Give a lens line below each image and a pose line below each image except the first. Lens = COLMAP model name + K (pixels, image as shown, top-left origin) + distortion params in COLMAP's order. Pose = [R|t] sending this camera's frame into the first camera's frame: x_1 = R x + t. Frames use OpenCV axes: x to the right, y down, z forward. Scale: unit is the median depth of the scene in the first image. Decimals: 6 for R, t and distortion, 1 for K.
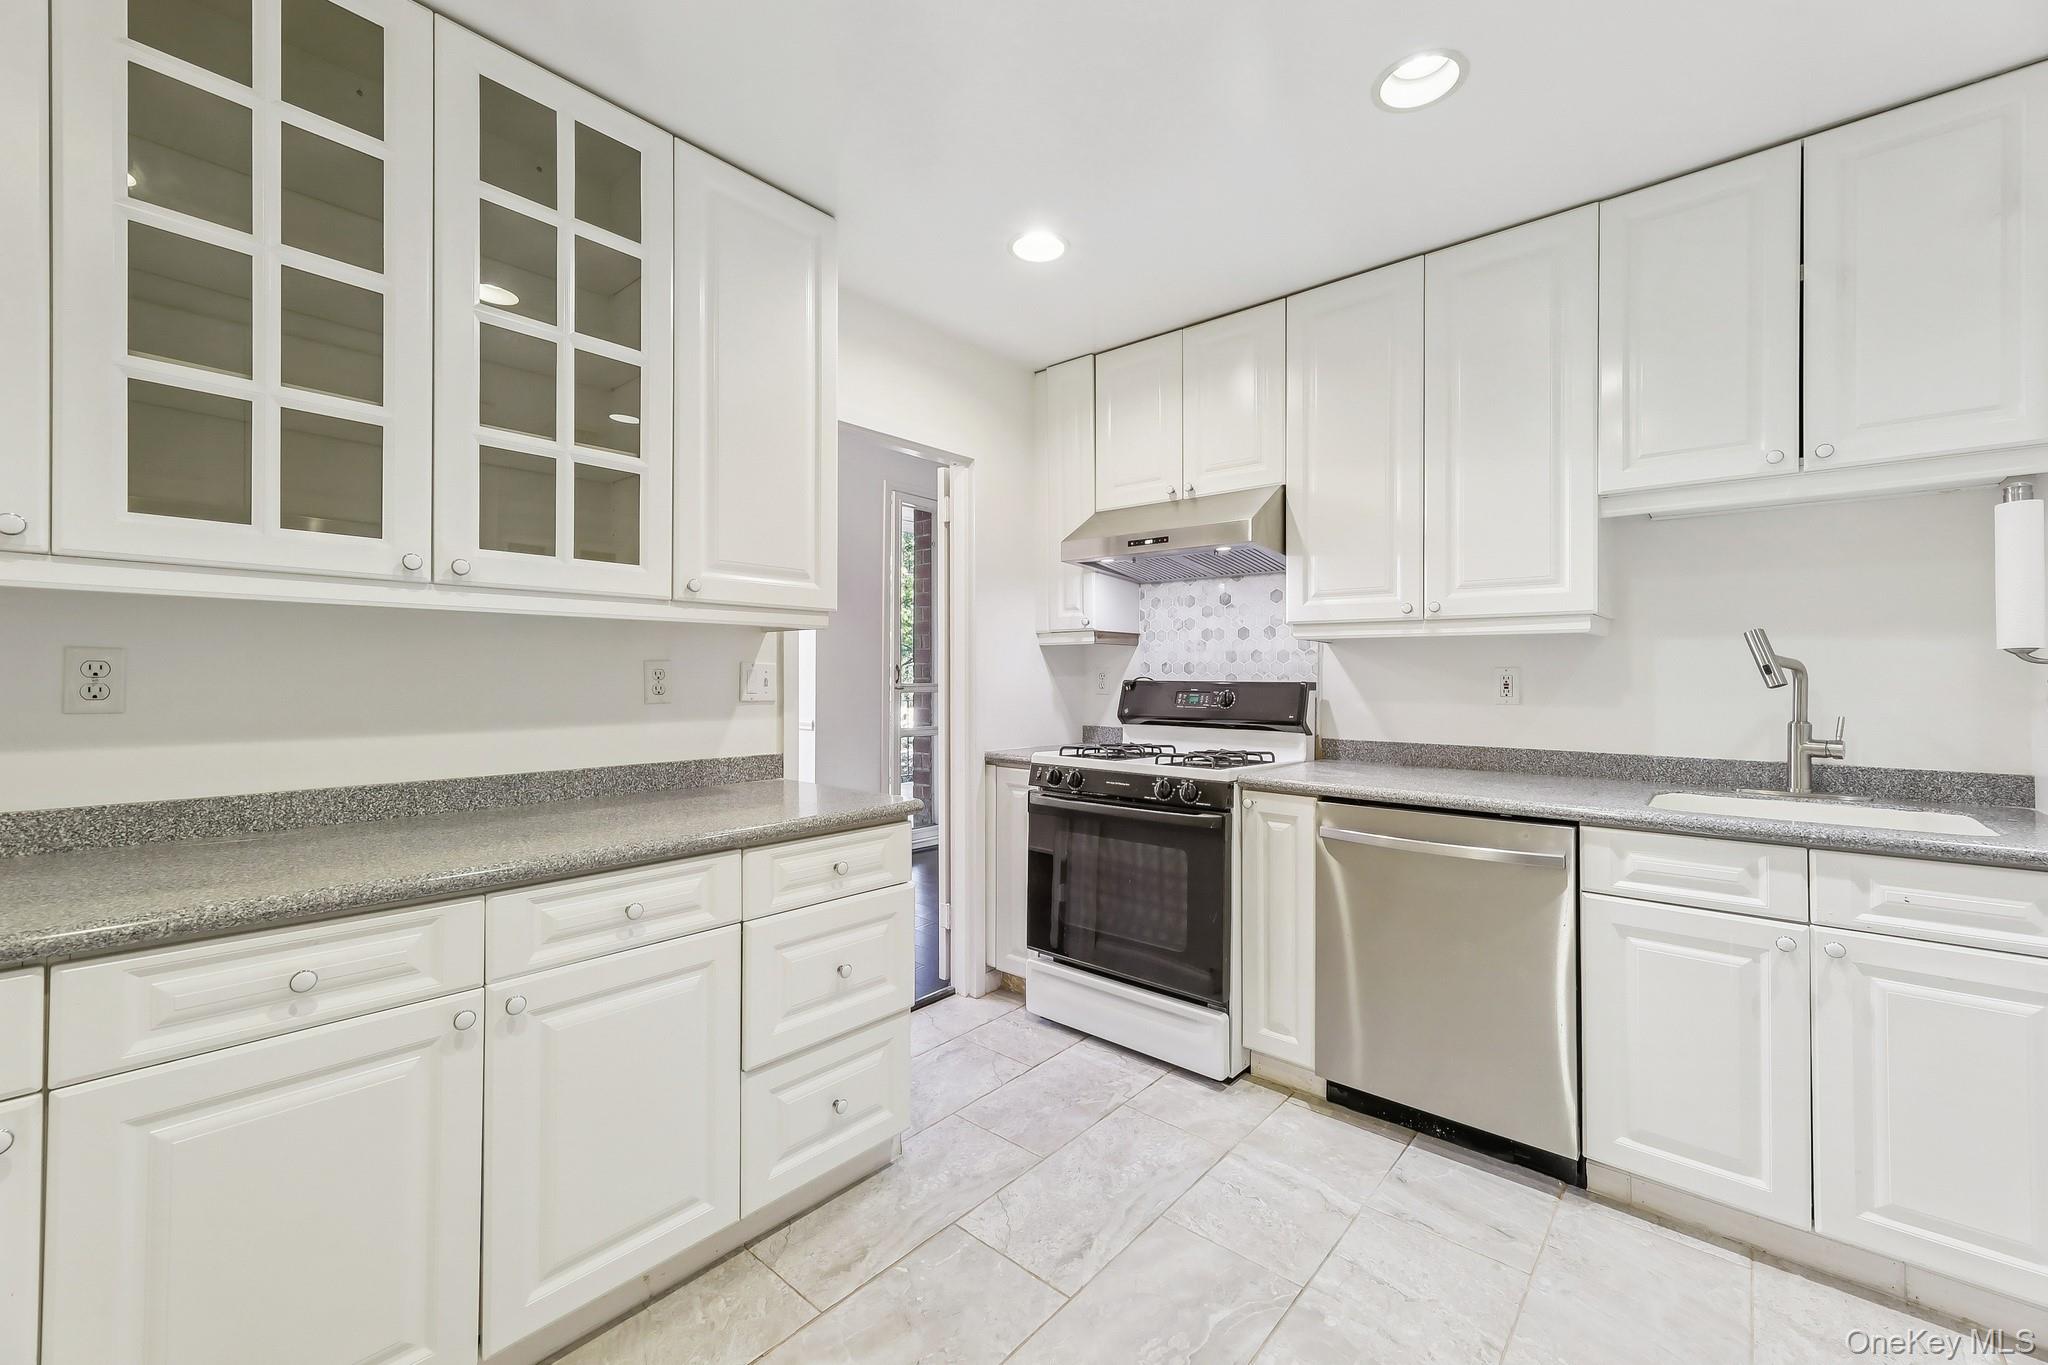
lens RADIAL K [[835.7, 0, 1024.7], [0, 835.7, 663.2], [0, 0, 1]] dist [0.004135, 0.000272]
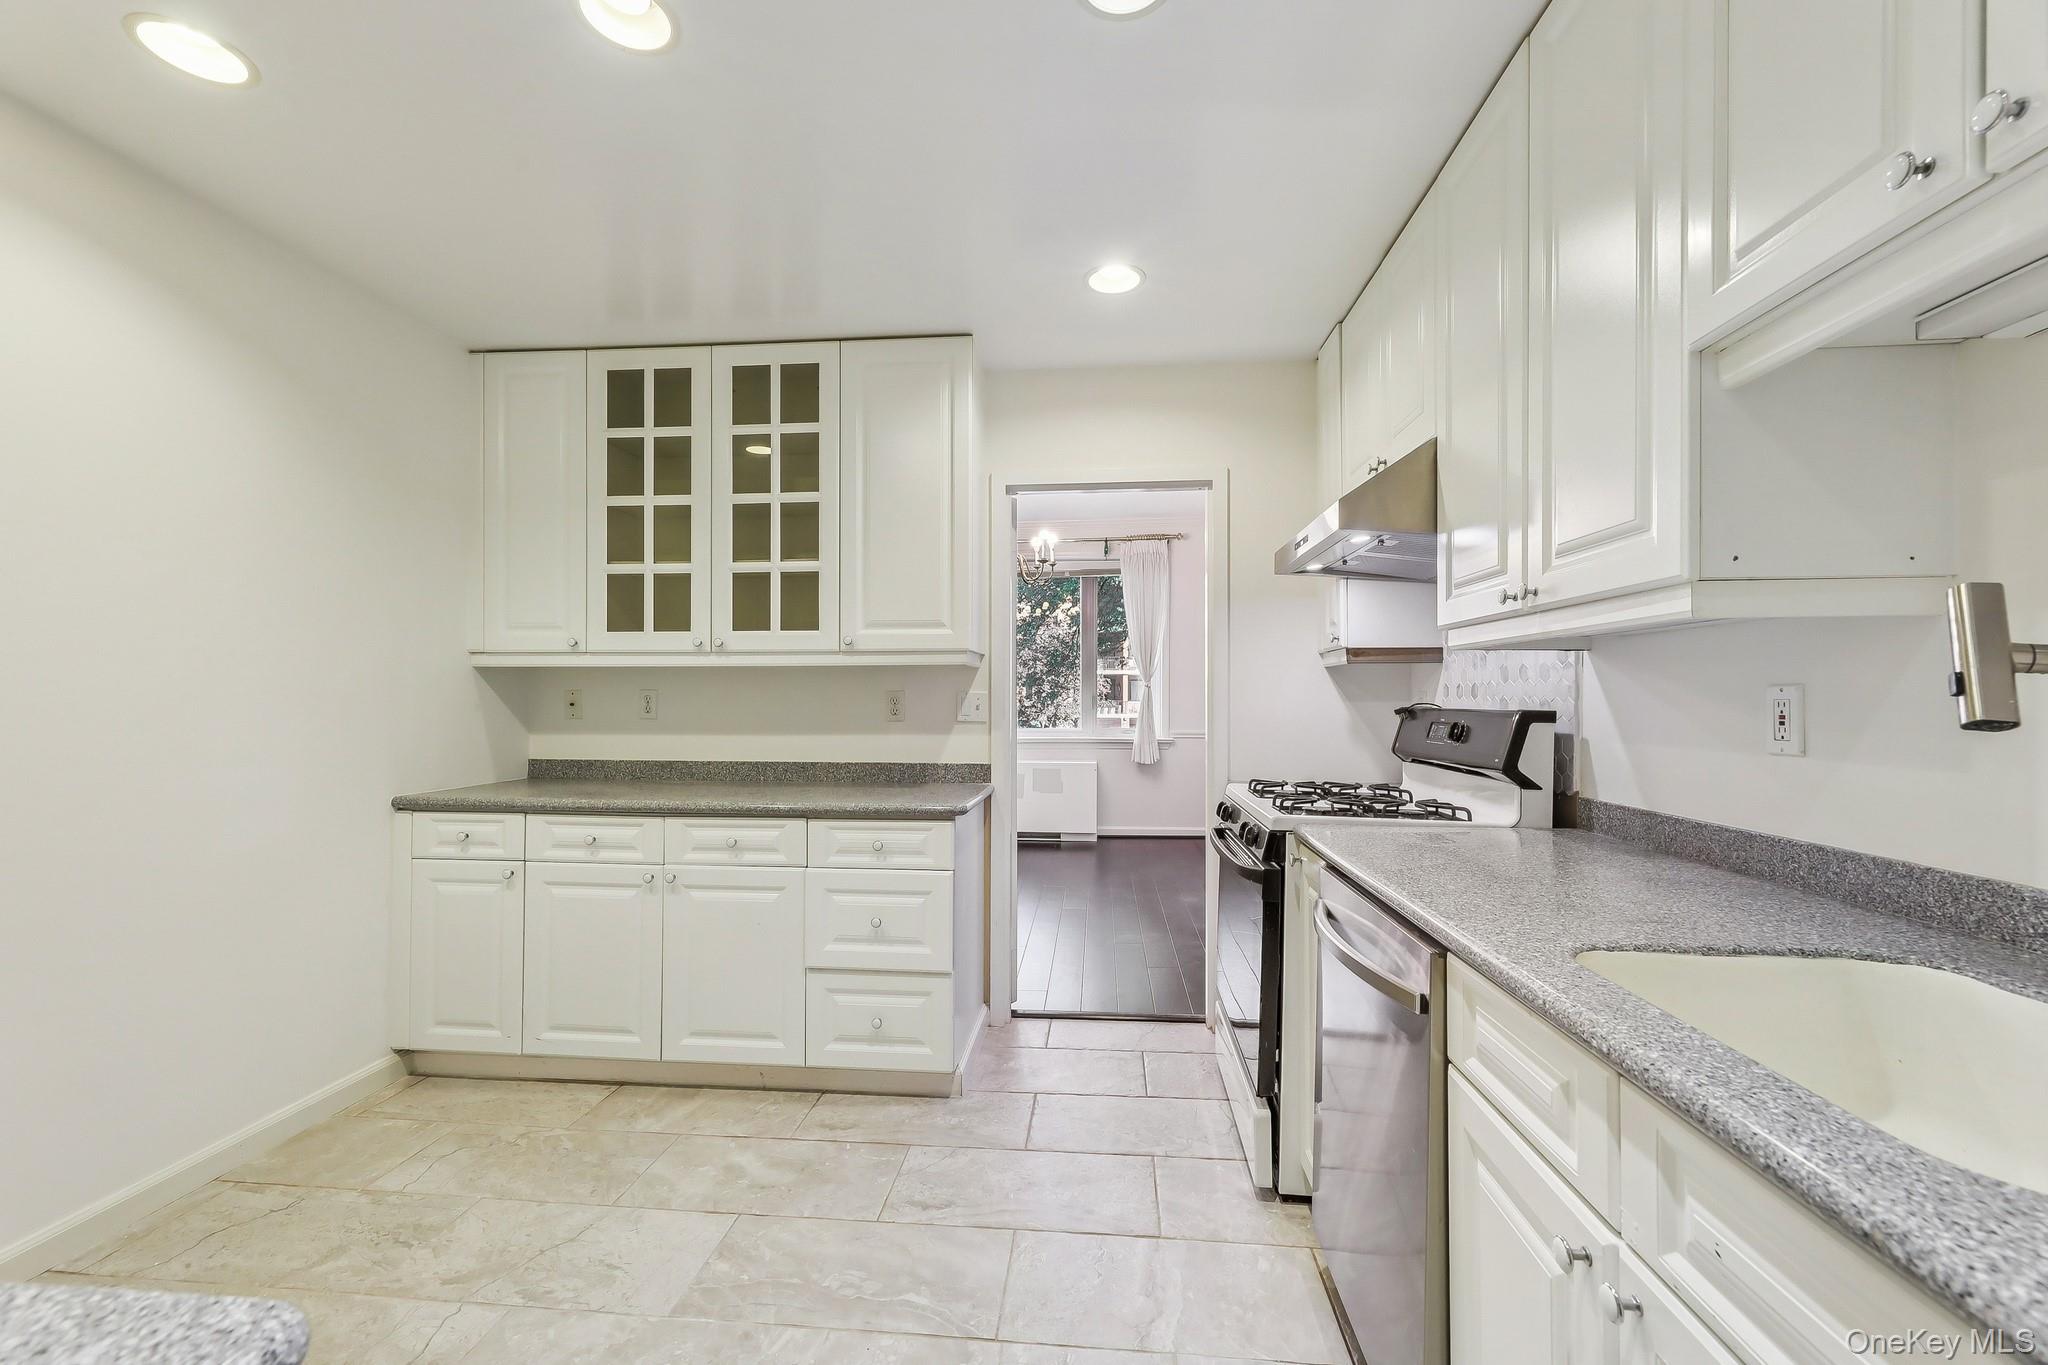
lens RADIAL K [[836.3, 0, 1022.5], [0, 836.3, 685.3], [0, 0, 1]] dist [0.001547, -0.000010]
pose [[0.572747, -0.017201, -0.819552, 1.019914], [0.013123, 0.999844, -0.011813, 0.007220], [0.819627, -0.003989, 0.572884, 0.425393]]
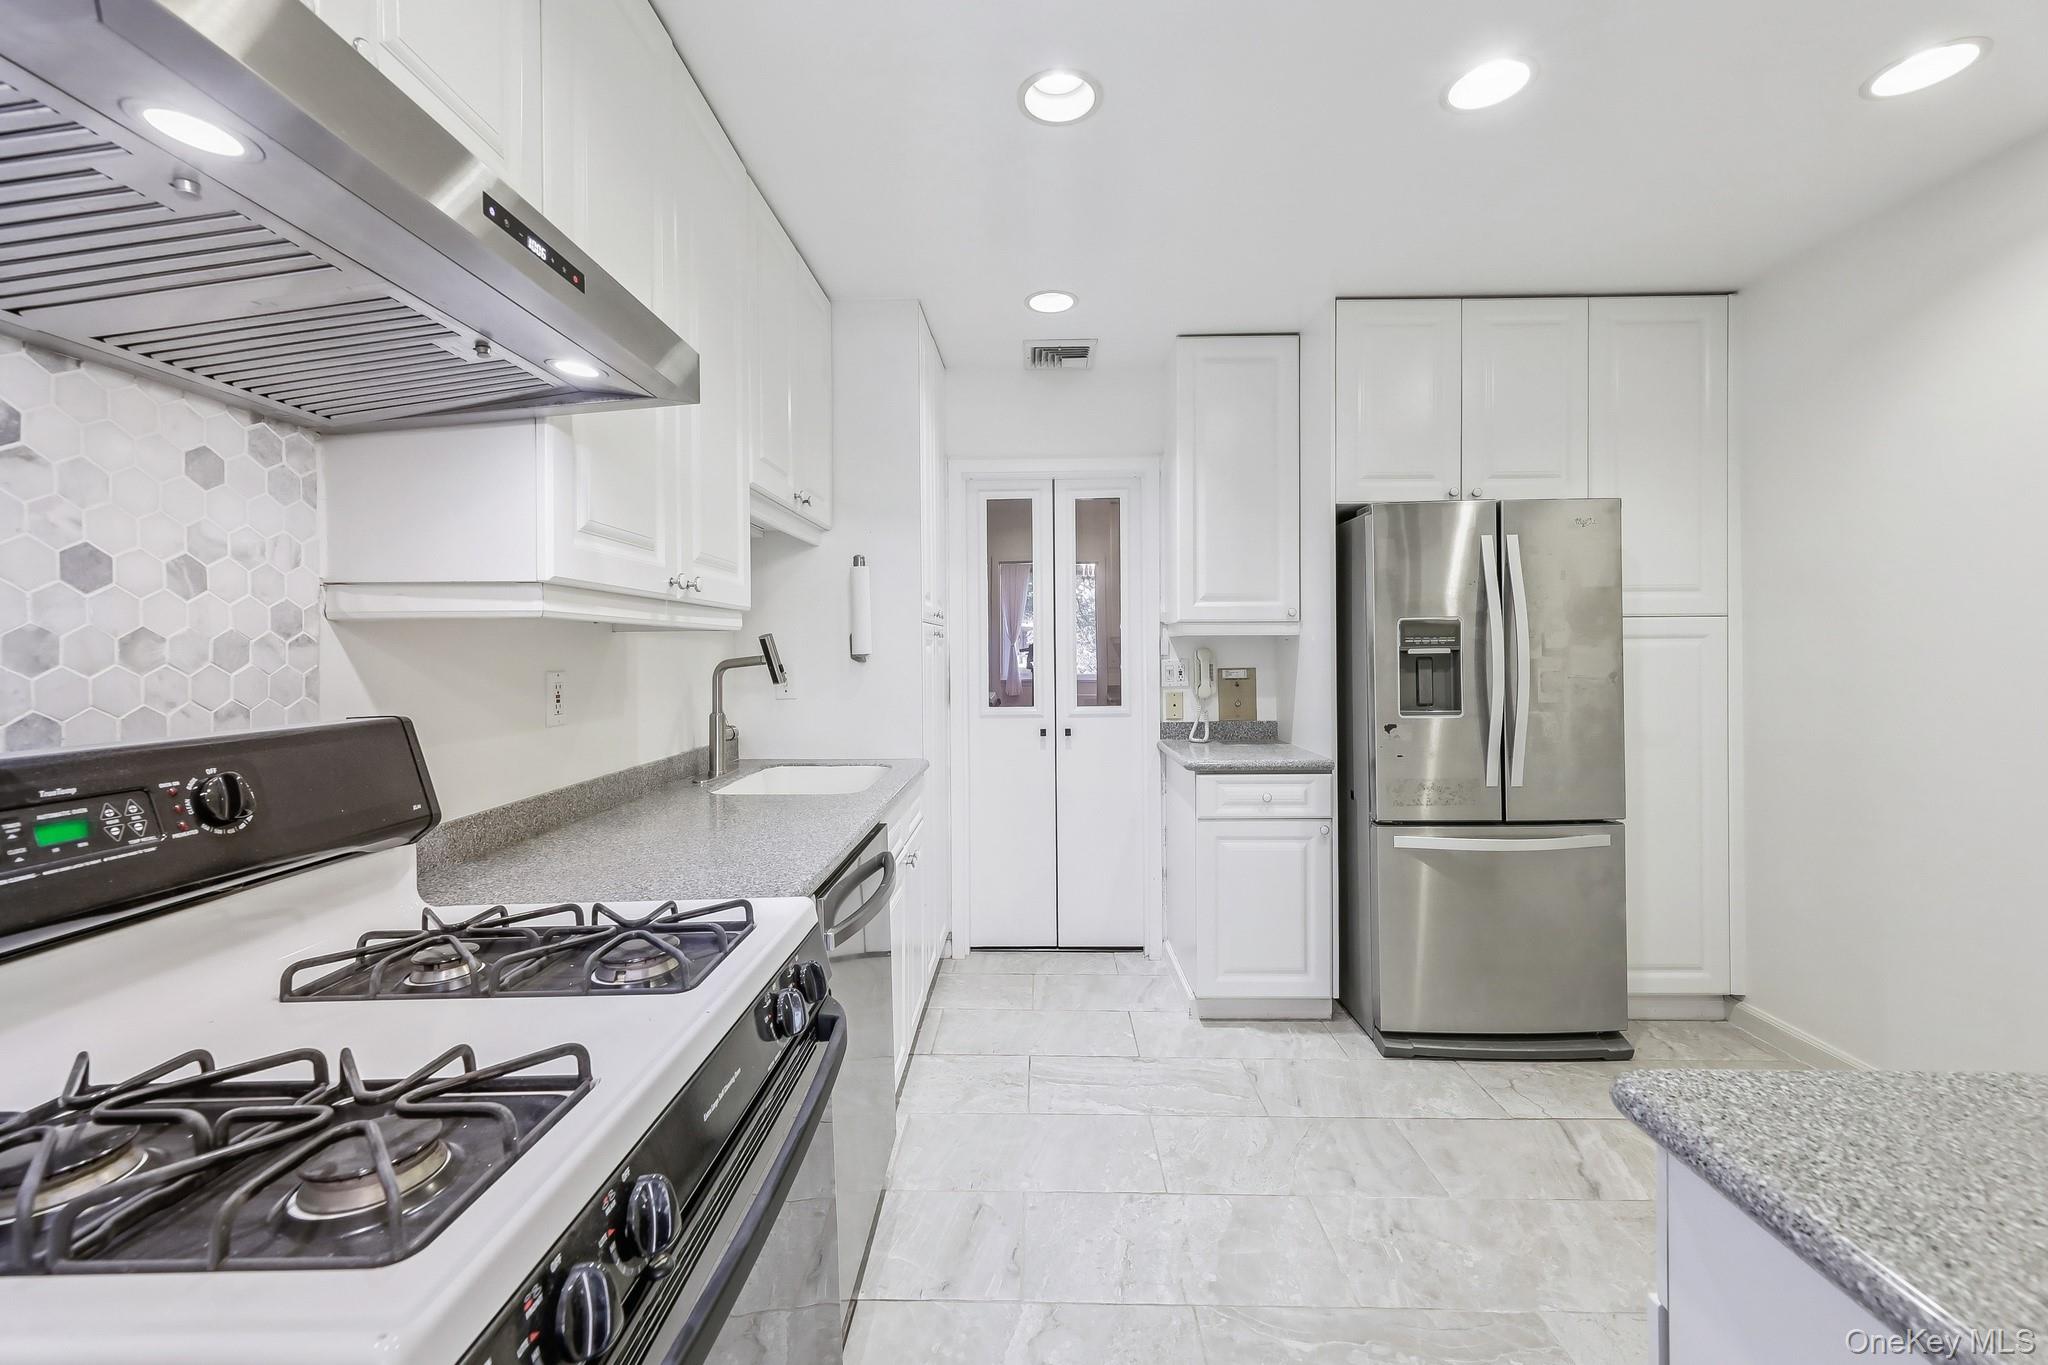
lens RADIAL K [[835.7, 0, 1024.7], [0, 835.7, 663.2], [0, 0, 1]] dist [0.004135, 0.000272]
pose [[-0.632913, -0.011365, 0.774140, -0.261653], [-0.006329, 0.999935, 0.009506, -0.014123], [-0.774197, 0.001117, -0.632943, 1.576989]]
